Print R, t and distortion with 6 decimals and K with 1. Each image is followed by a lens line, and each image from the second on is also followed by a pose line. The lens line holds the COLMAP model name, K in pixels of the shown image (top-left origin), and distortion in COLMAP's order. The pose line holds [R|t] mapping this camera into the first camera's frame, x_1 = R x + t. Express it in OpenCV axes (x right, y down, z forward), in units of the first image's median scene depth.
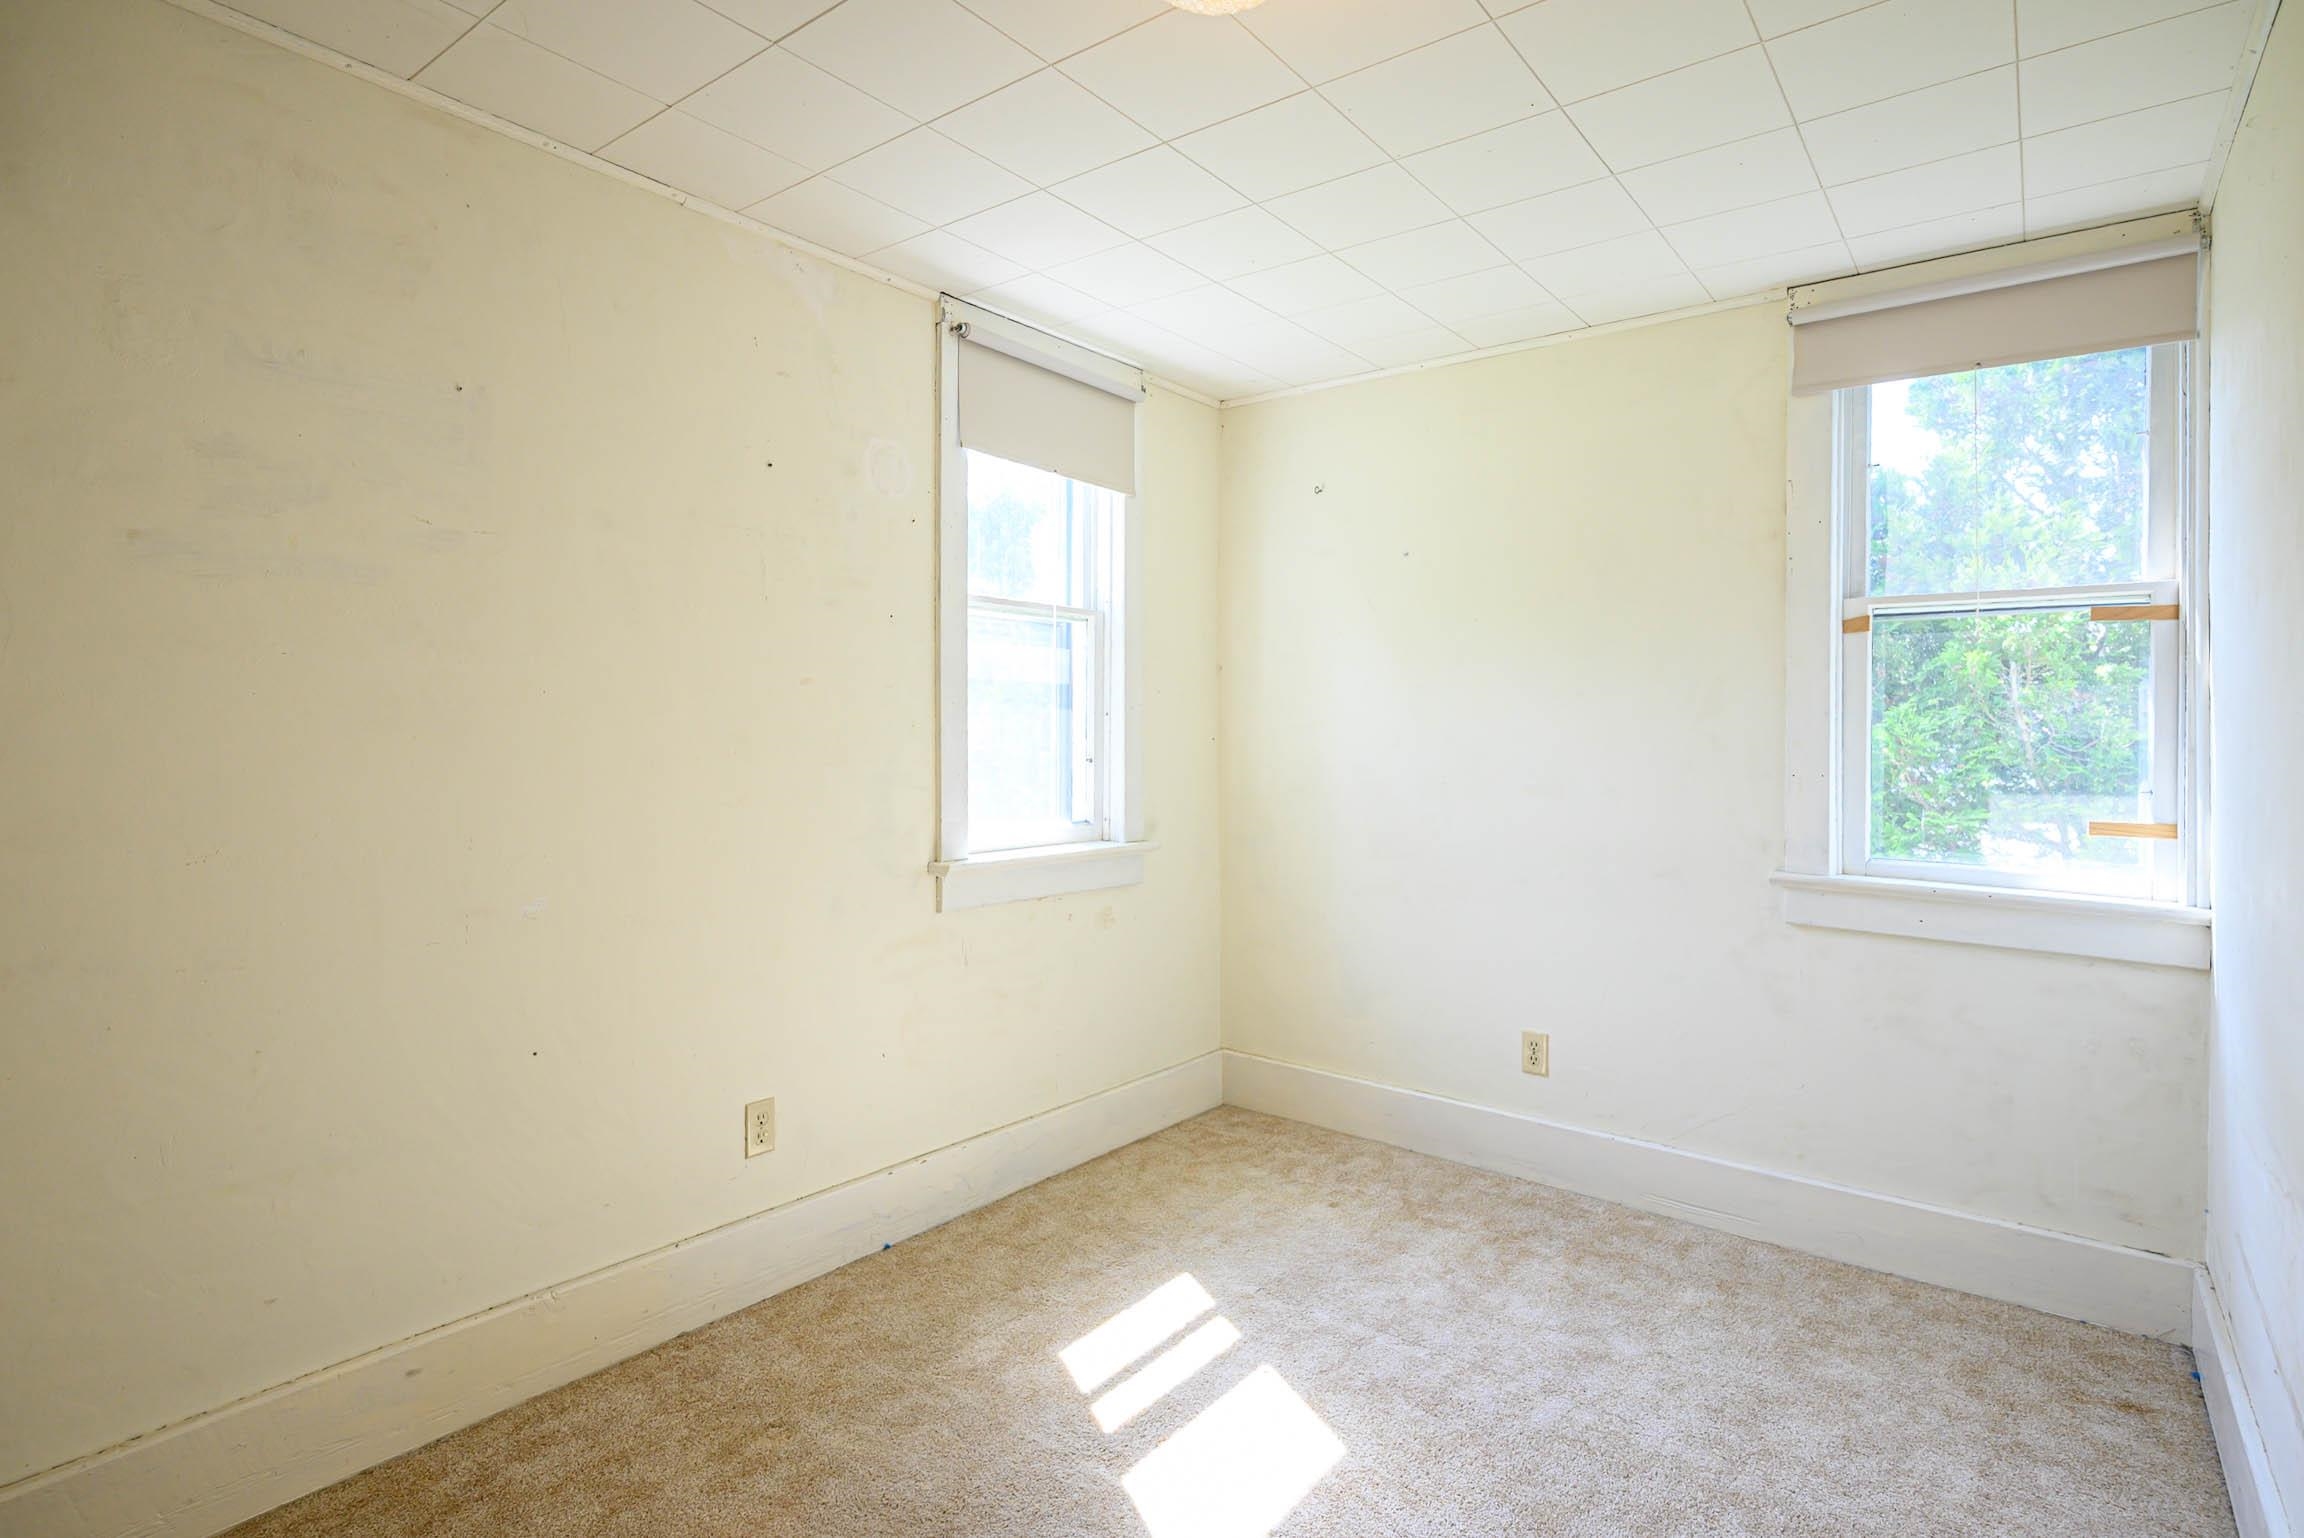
lens RADIAL K [[1099.3, 0, 1136.7], [0, 1099.3, 757.9], [0, 0, 1]] dist [0.000143, 0.000881]
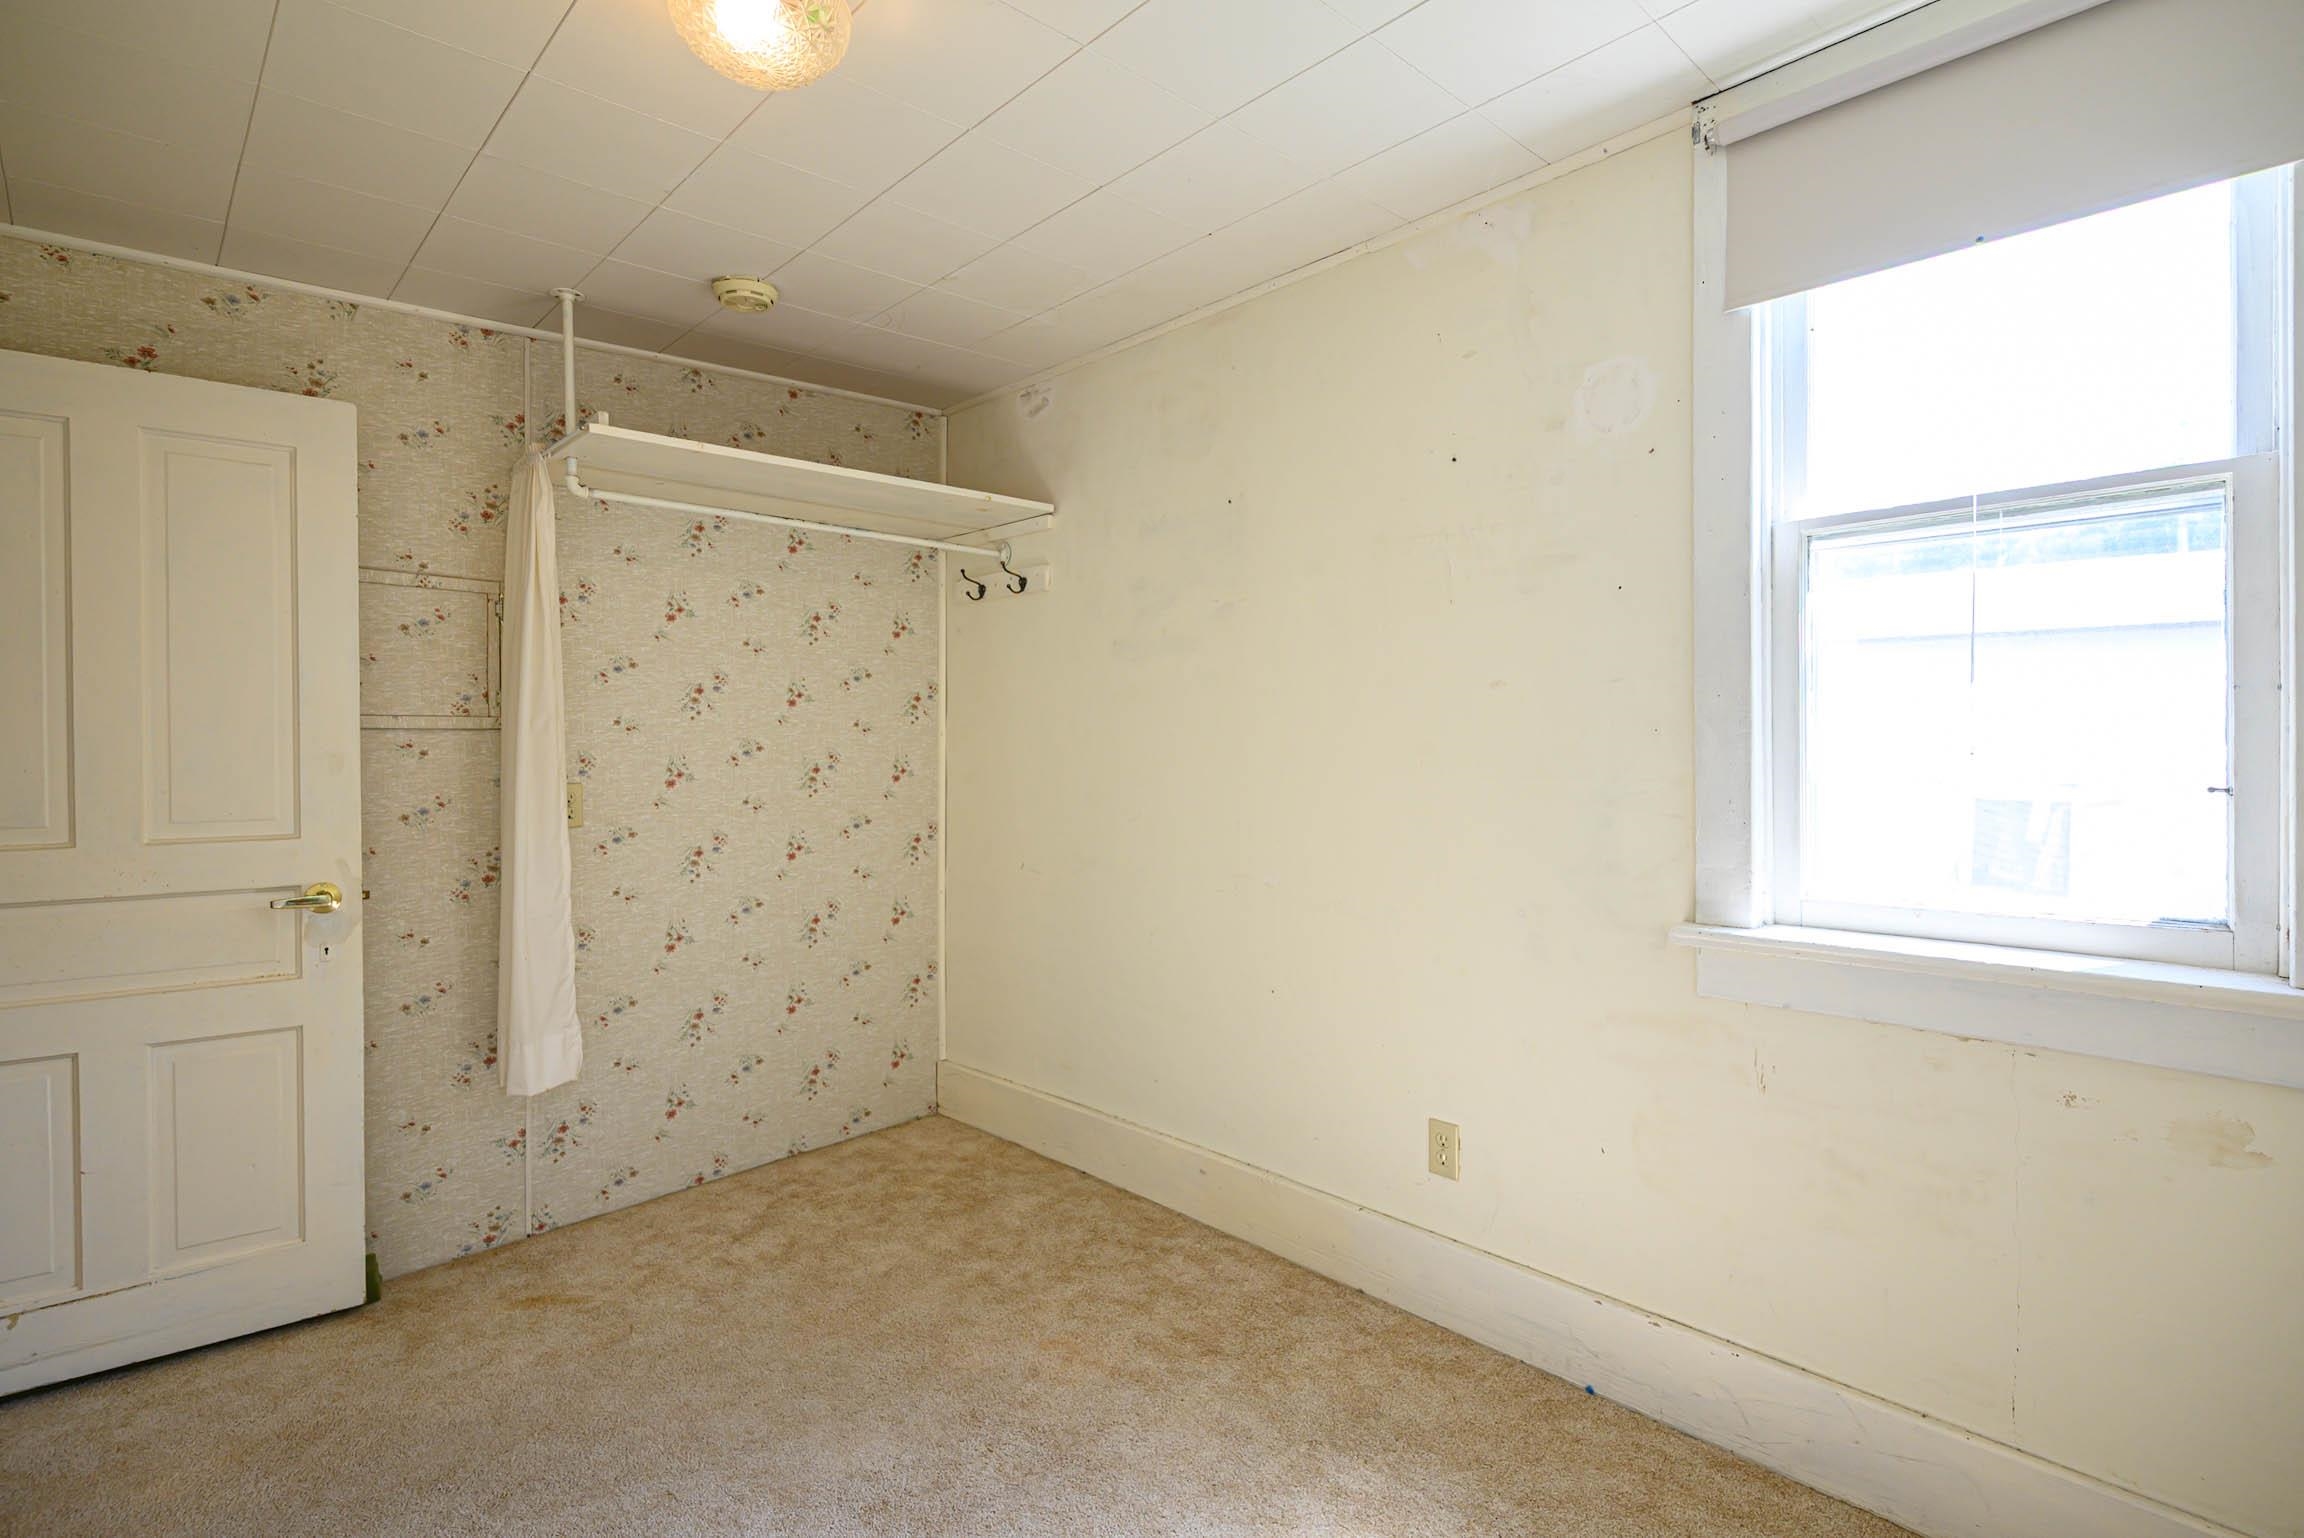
lens RADIAL K [[1099.3, 0, 1136.7], [0, 1099.3, 757.9], [0, 0, 1]] dist [0.000143, 0.000881]
pose [[-0.121697, 0.019419, -0.992377, 0.639628], [-0.001018, 0.999806, 0.019689, -0.027400], [0.992567, 0.003406, -0.121653, 0.838329]]
